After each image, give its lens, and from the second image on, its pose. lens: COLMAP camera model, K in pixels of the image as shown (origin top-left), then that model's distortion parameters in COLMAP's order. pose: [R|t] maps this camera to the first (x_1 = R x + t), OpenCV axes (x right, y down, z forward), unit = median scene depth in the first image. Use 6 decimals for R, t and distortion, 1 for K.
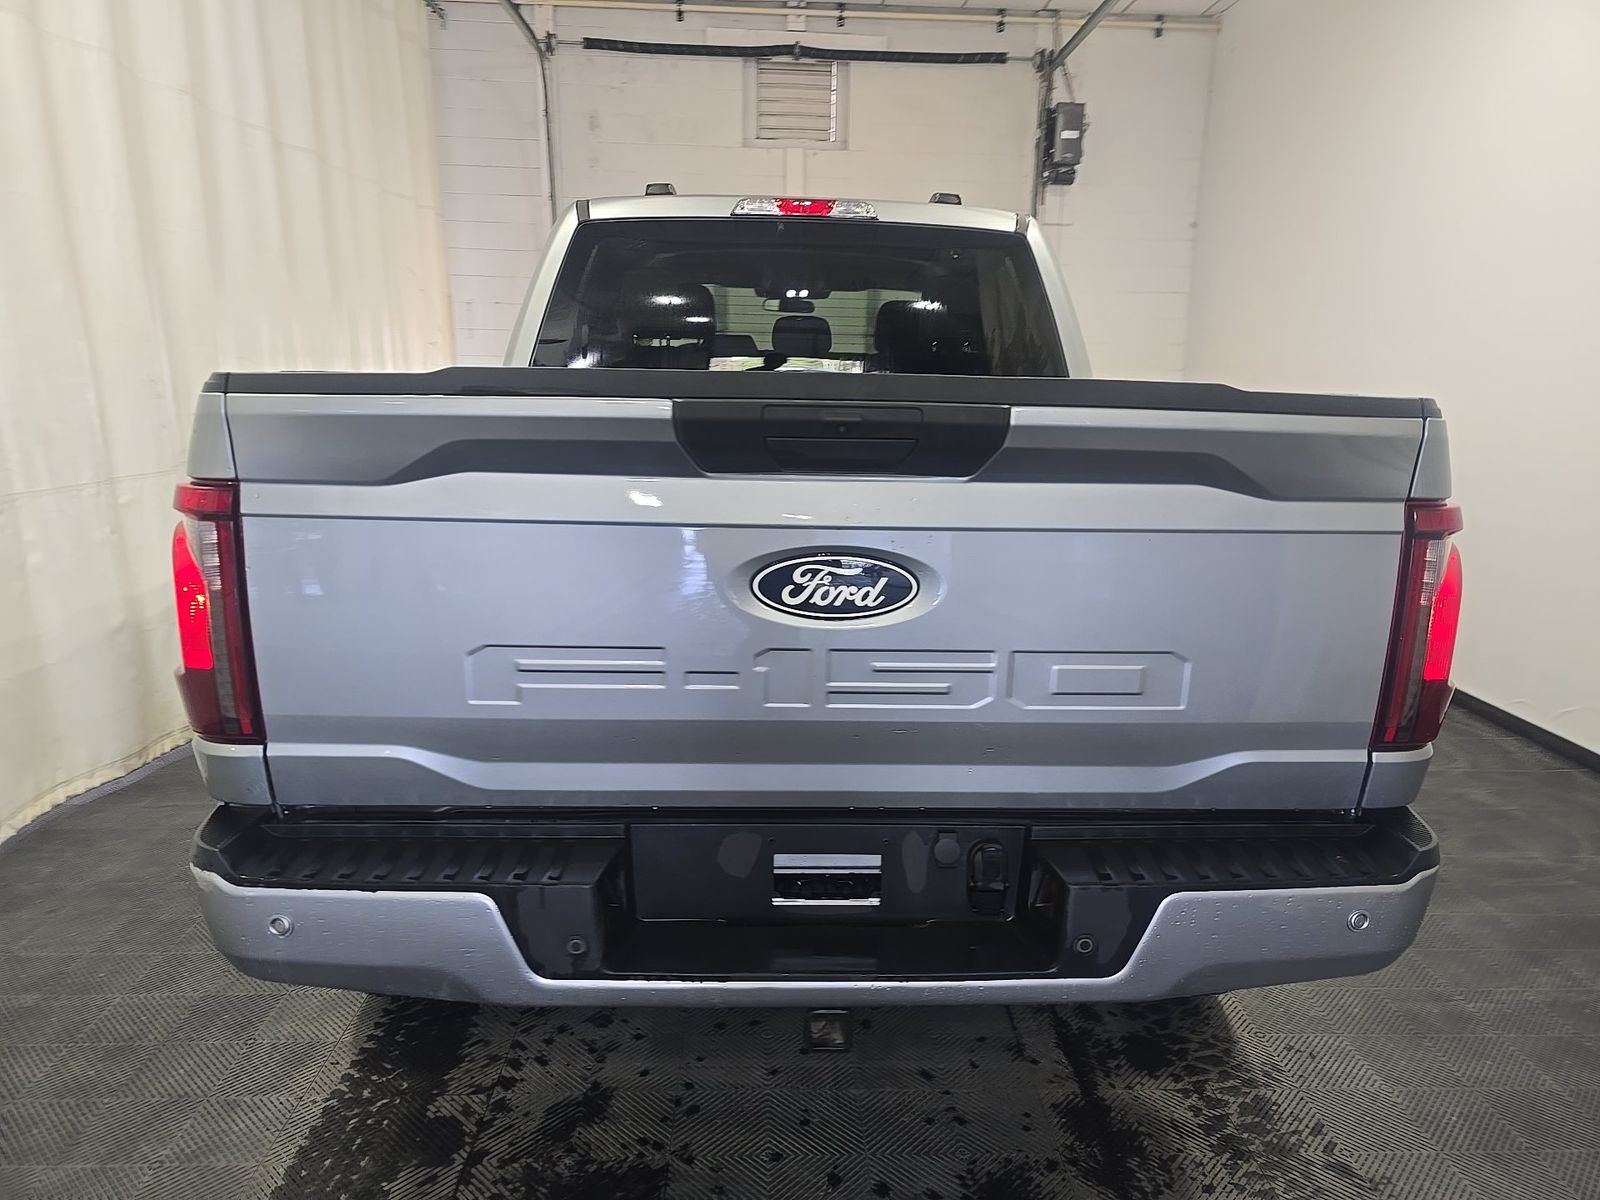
lens RADIAL K [[1054.6, 0, 819.2], [0, 1054.6, 602.8], [0, 0, 1]] dist [0.064247, -0.060802]
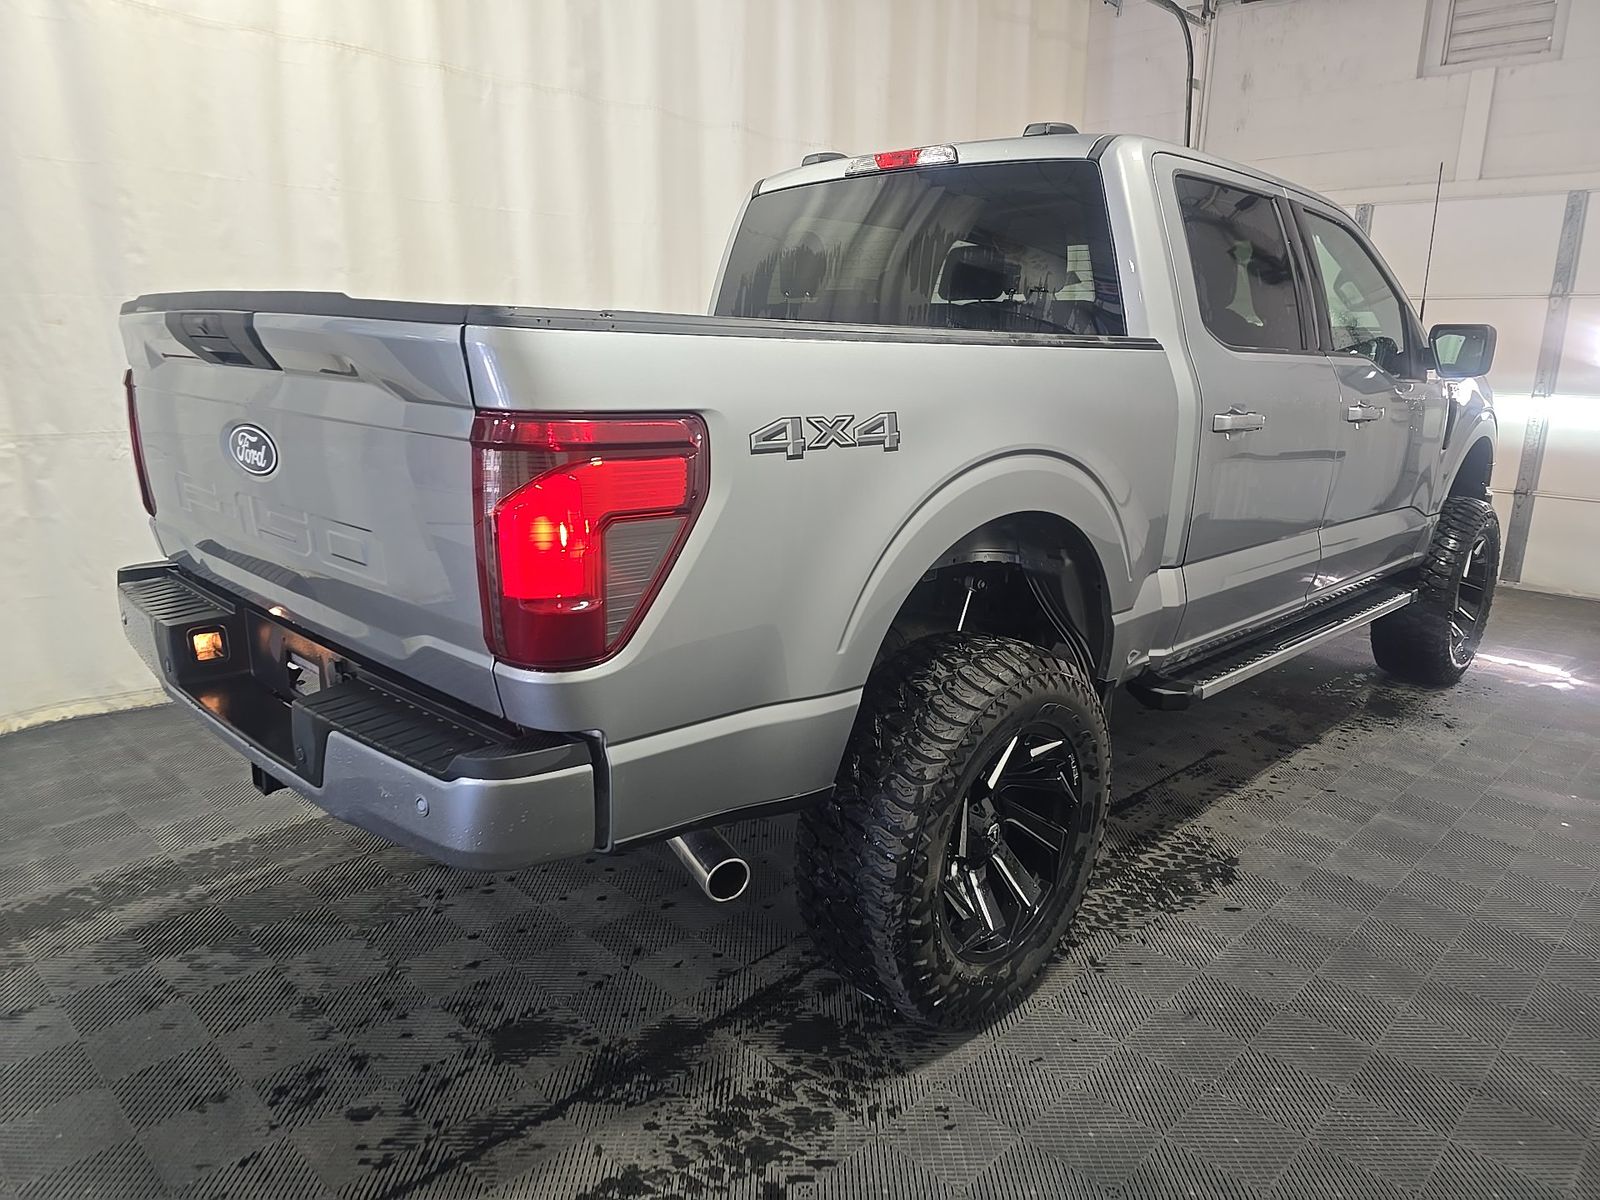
lens RADIAL K [[1054.6, 0, 819.2], [0, 1054.6, 602.8], [0, 0, 1]] dist [0.064247, -0.060802]
pose [[0.694530, 0.164975, -0.700294, 0.719183], [-0.159613, 0.984431, 0.073613, -0.018517], [0.701536, 0.060649, 0.710049, 0.250349]]
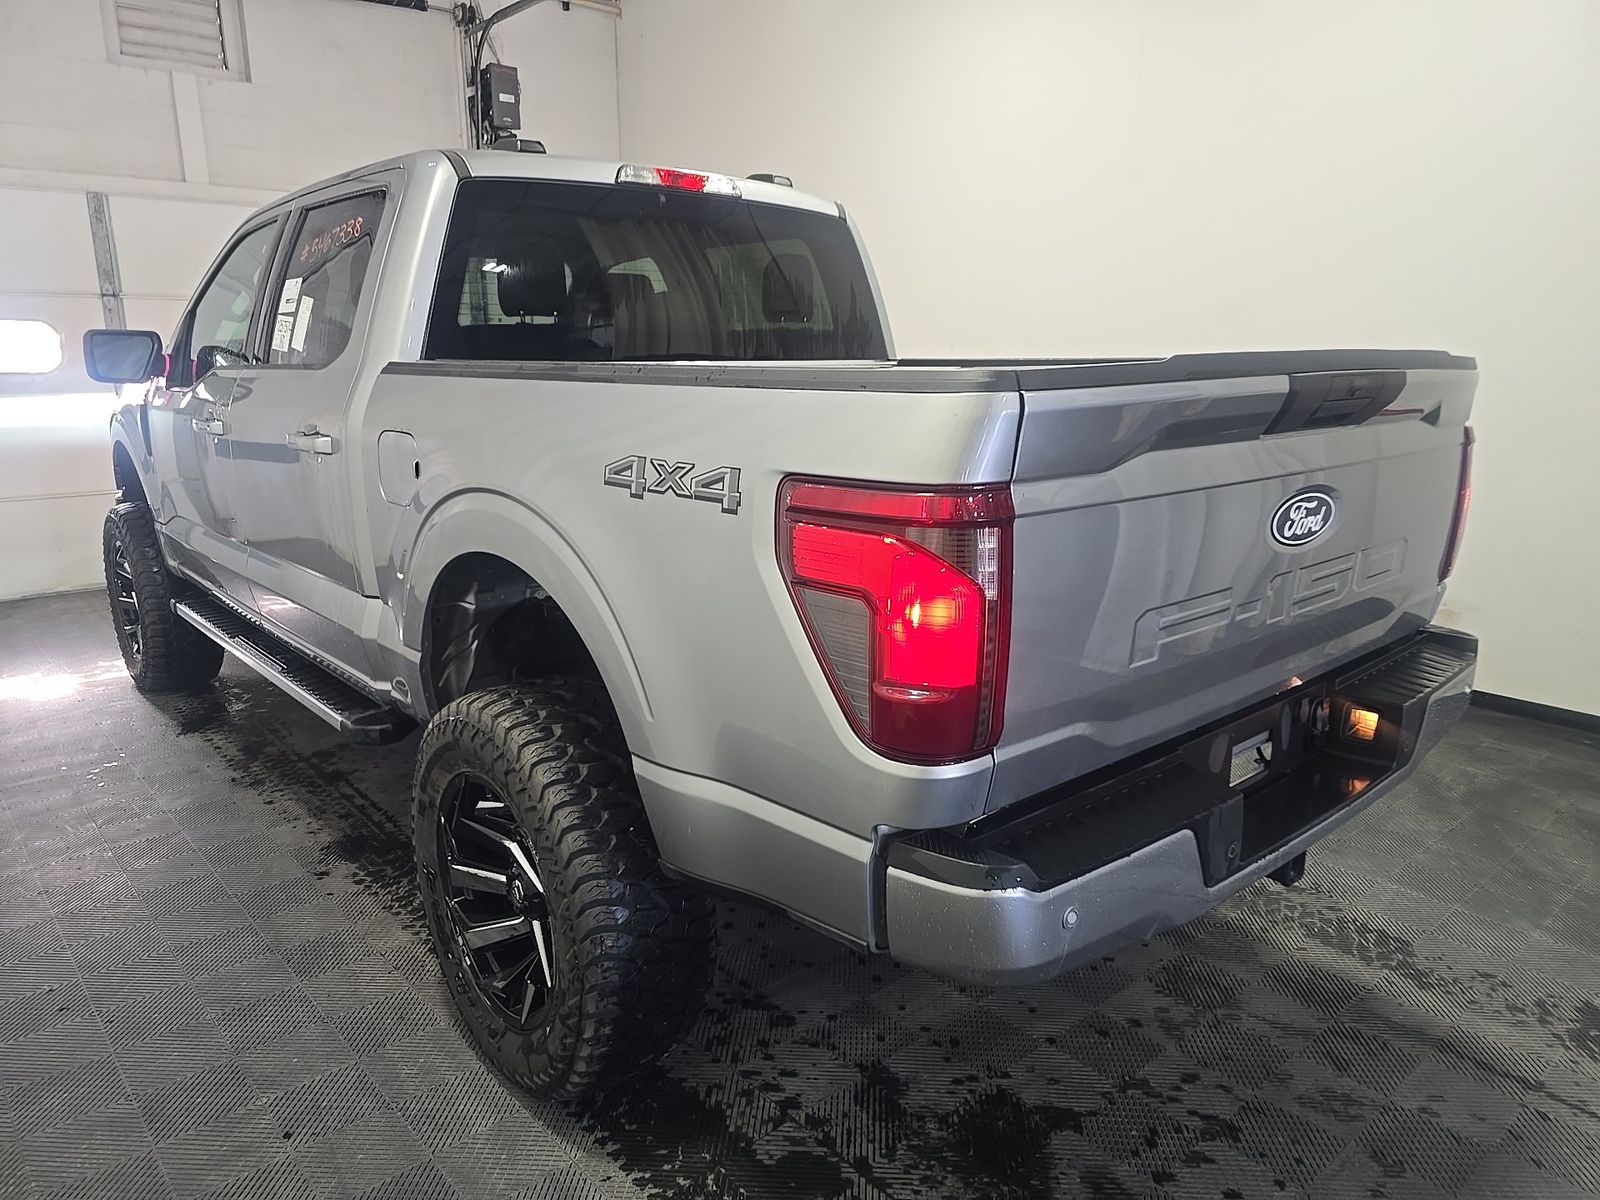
lens RADIAL K [[1054.6, 0, 819.2], [0, 1054.6, 602.8], [0, 0, 1]] dist [0.064247, -0.060802]
pose [[0.777554, -0.167734, 0.606032, -0.573986], [0.149237, 0.985456, 0.081274, -0.049455], [-0.610850, 0.027248, 0.791277, 0.159823]]
